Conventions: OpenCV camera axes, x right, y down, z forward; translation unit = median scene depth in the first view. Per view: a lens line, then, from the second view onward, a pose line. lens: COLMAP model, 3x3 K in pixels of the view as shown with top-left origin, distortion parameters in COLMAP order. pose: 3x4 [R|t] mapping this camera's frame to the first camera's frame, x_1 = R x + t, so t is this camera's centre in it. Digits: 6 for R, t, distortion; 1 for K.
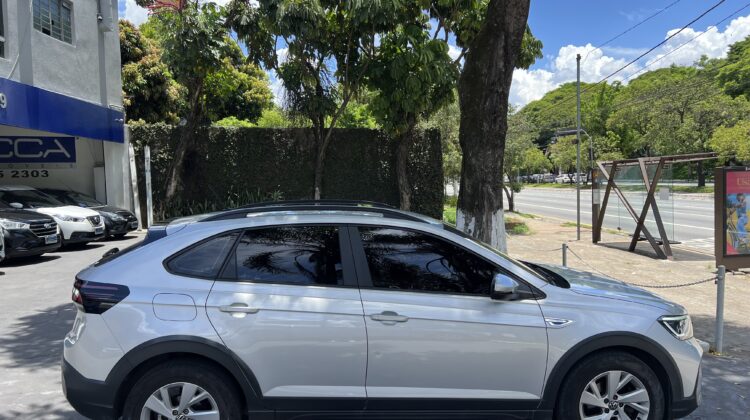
lens RADIAL K [[562.4, 0, 375.0], [0, 562.4, 210.0], [0, 0, 1]] dist [0.030384, -0.001414]
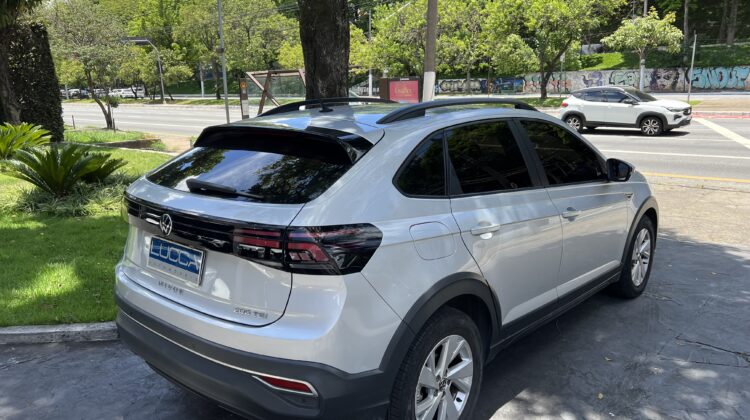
lens RADIAL K [[577.7, 0, 375.0], [0, 577.7, 210.0], [0, 0, 1]] dist [-0.001610, -0.002202]
pose [[0.712881, -0.138705, 0.687432, -0.156914], [0.040709, 0.986777, 0.156889, 0.003005], [-0.700103, -0.083859, 0.709101, 0.093903]]
